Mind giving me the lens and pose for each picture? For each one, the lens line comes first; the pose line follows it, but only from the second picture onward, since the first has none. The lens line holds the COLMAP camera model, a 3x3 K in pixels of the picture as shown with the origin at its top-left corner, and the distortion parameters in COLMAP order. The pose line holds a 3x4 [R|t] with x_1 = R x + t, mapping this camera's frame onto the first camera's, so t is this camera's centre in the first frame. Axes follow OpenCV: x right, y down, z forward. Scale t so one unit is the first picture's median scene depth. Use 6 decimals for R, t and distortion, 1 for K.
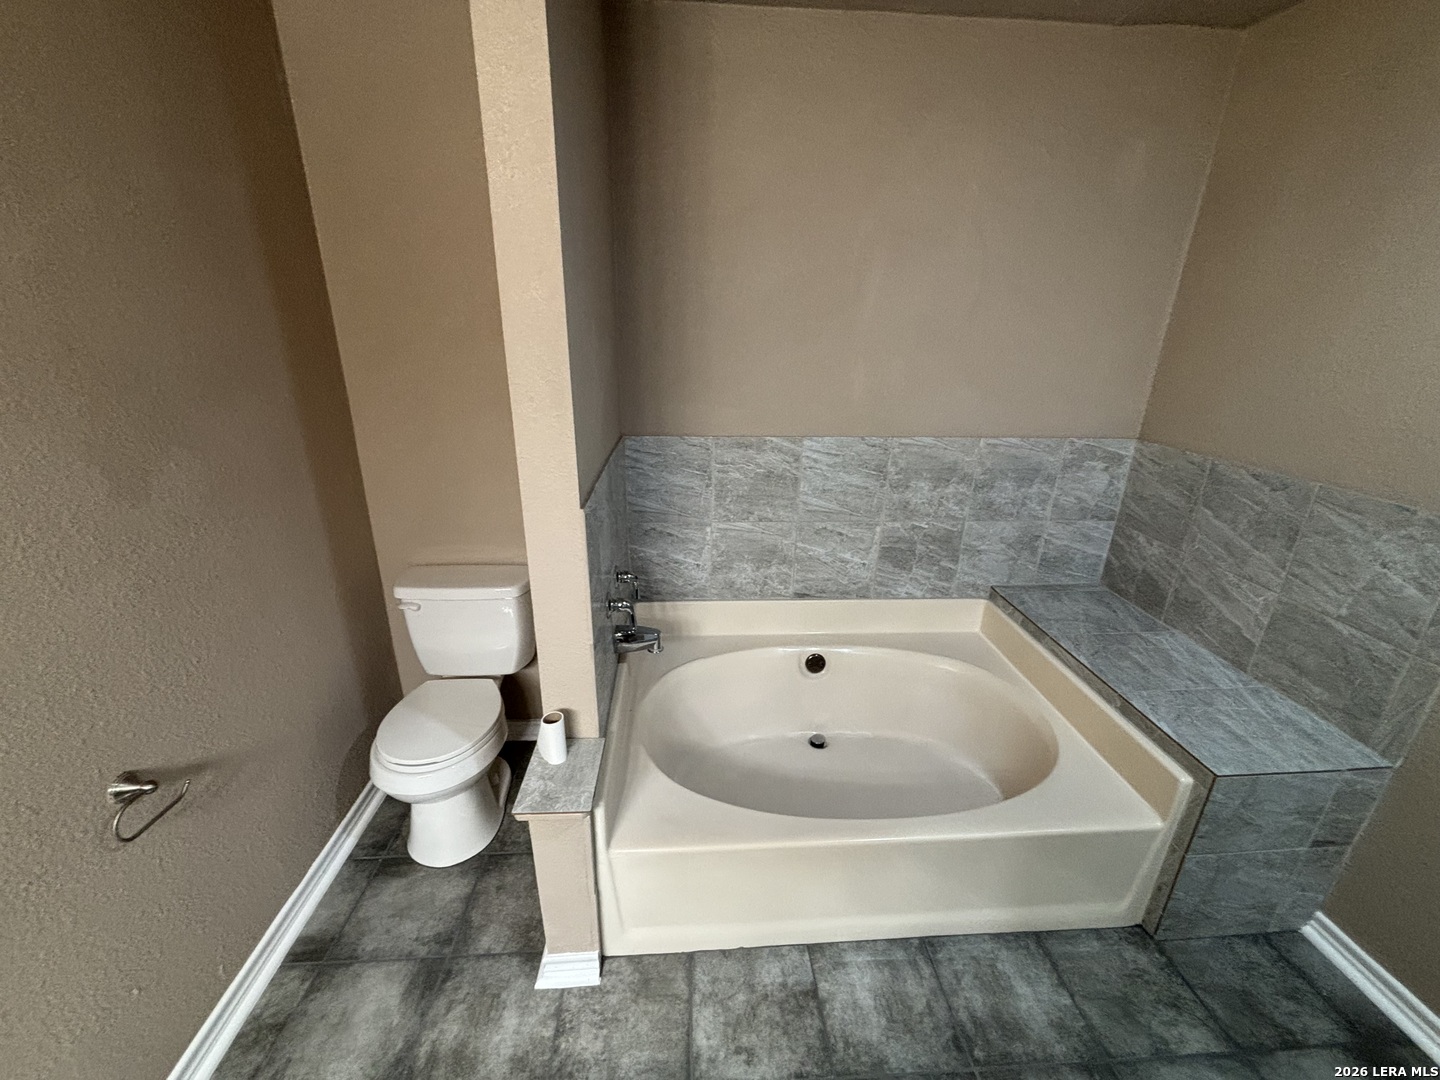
lens RADIAL K [[583.4, 0, 710.6], [0, 583.4, 536.5], [0, 0, 1]] dist [0.008167, -0.002974]
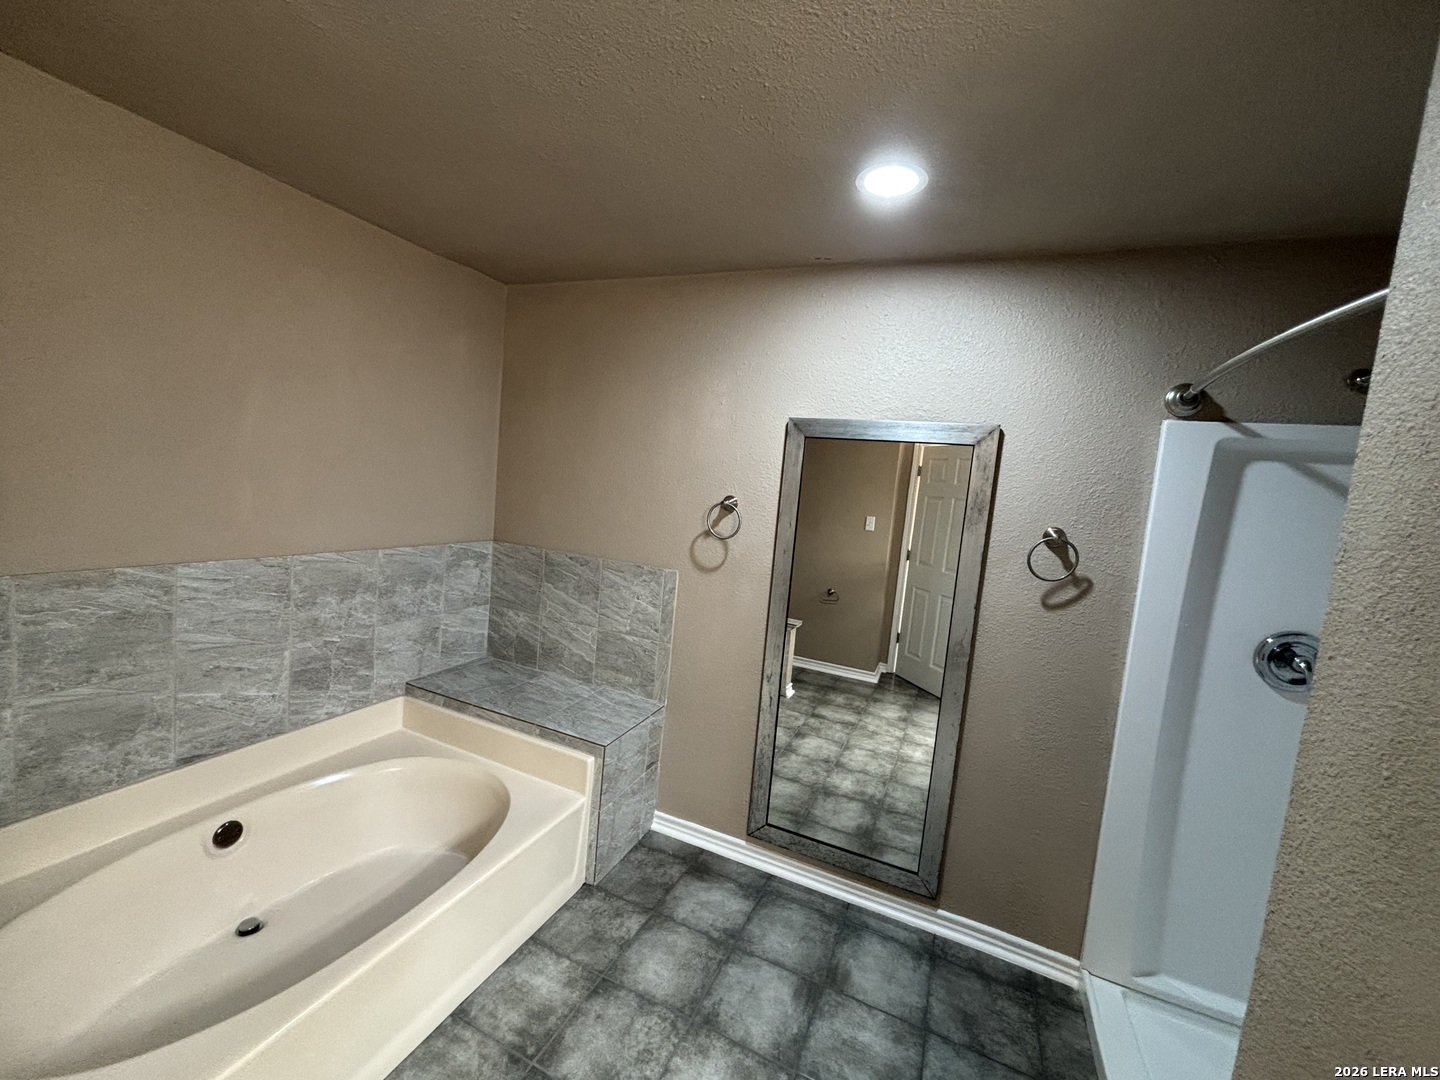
lens RADIAL K [[583.4, 0, 727.5], [0, 583.4, 537.2], [0, 0, 1]] dist [0.008167, -0.002974]
pose [[0.449236, -0.060482, 0.891363, -0.231288], [0.222954, 0.973729, -0.046296, 0.007150], [-0.865147, 0.219530, 0.450919, -0.070744]]
